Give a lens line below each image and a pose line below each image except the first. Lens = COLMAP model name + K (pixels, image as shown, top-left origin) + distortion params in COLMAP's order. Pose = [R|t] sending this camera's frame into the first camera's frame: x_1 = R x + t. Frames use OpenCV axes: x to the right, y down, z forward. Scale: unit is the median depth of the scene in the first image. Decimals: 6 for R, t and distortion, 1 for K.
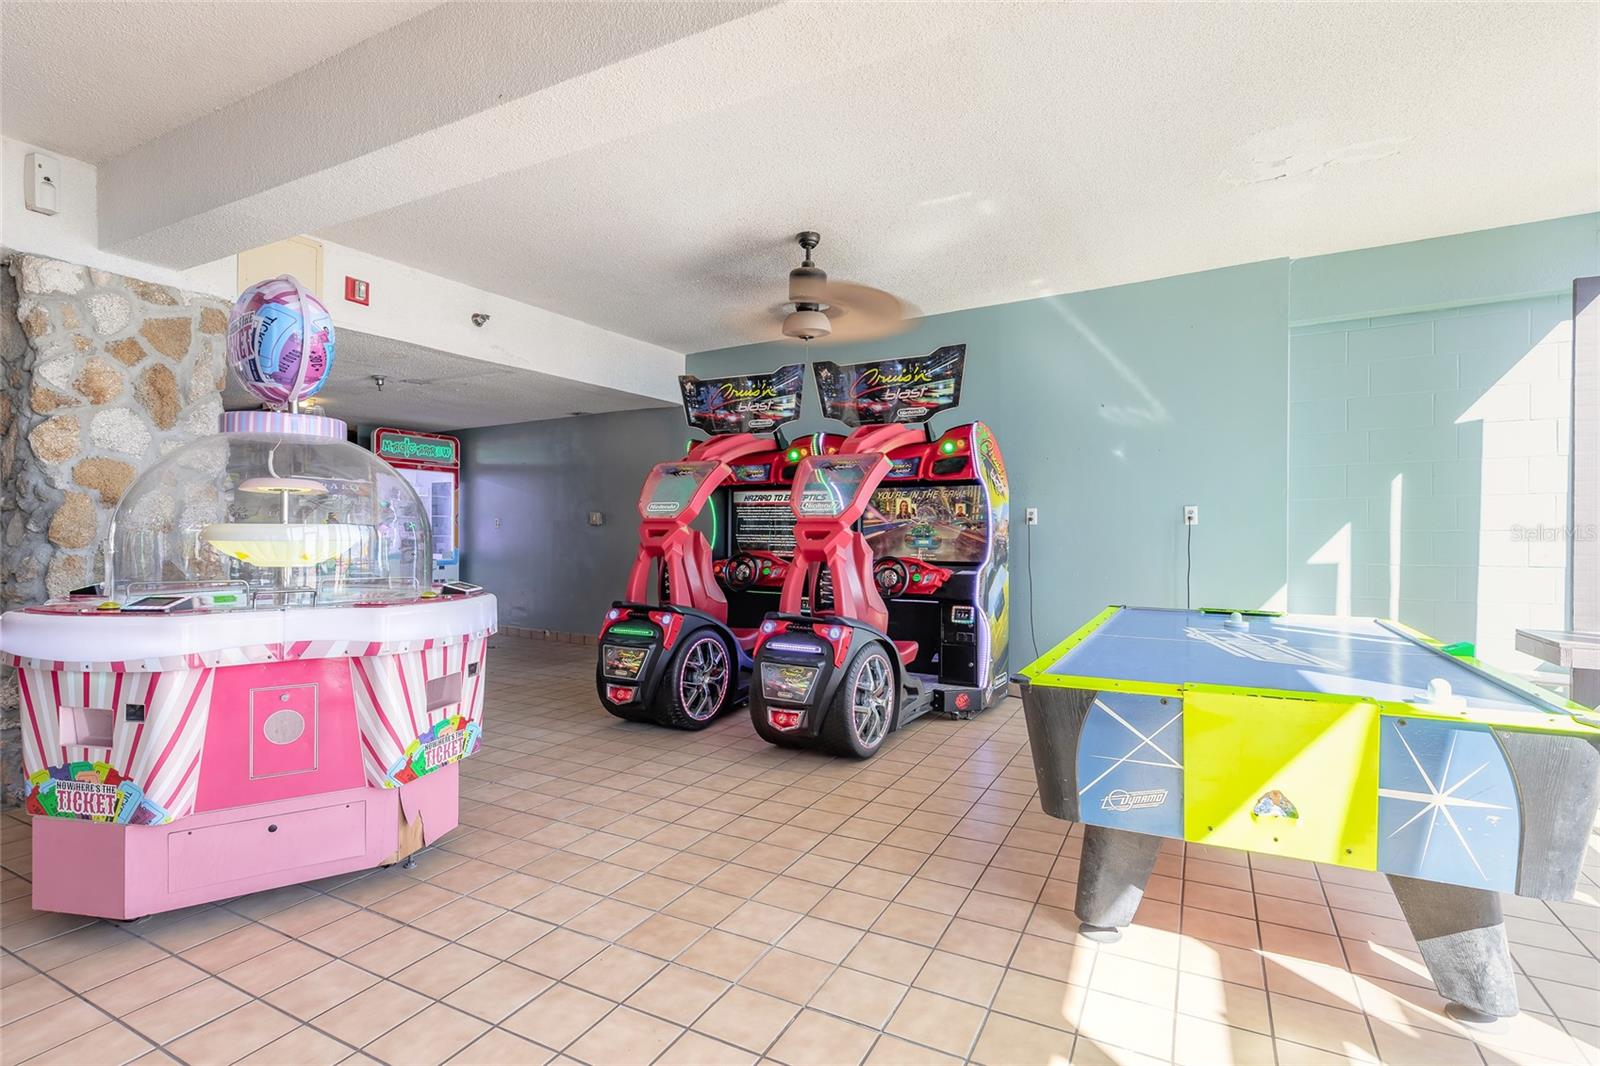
lens RADIAL K [[759.4, 0, 799.4], [0, 759.4, 534.1], [0, 0, 1]] dist [-0.004596, 0.000800]
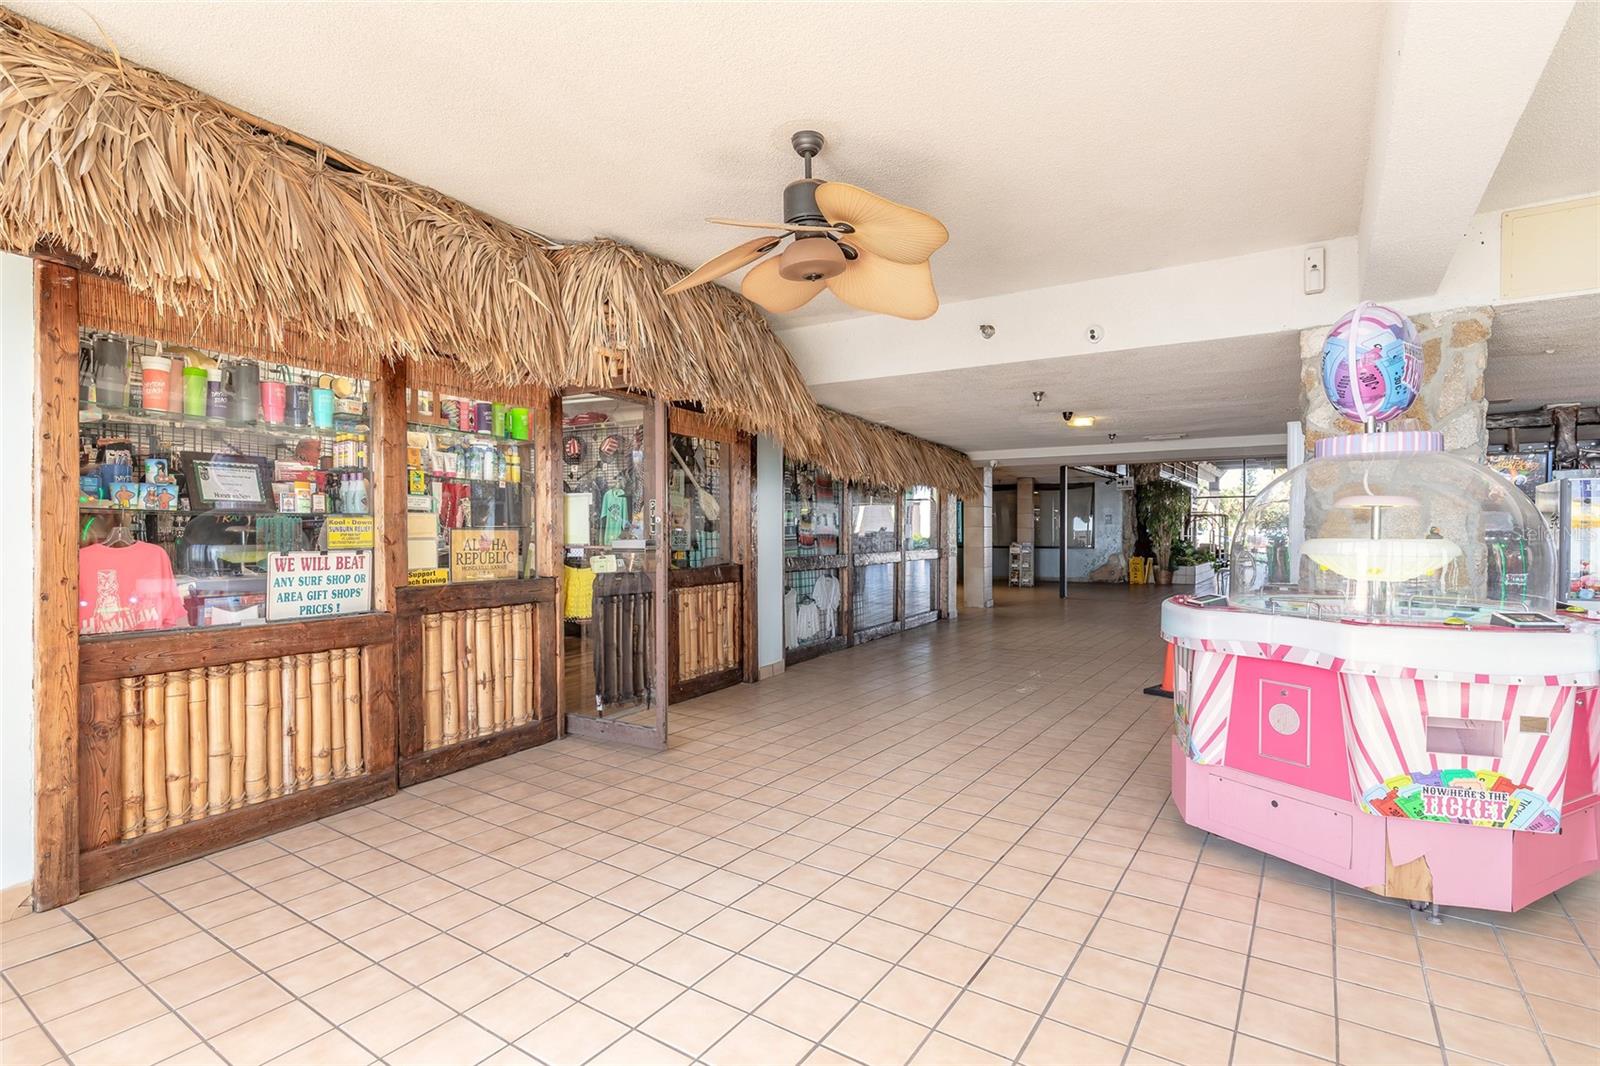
lens RADIAL K [[759.4, 0, 799.5], [0, 759.4, 537.3], [0, 0, 1]] dist [-0.004596, 0.000800]
pose [[-0.112725, 0.001320, -0.993625, 0.495607], [-0.003943, 0.999991, 0.001775, -0.016234], [0.993618, 0.004118, -0.112718, 0.378231]]
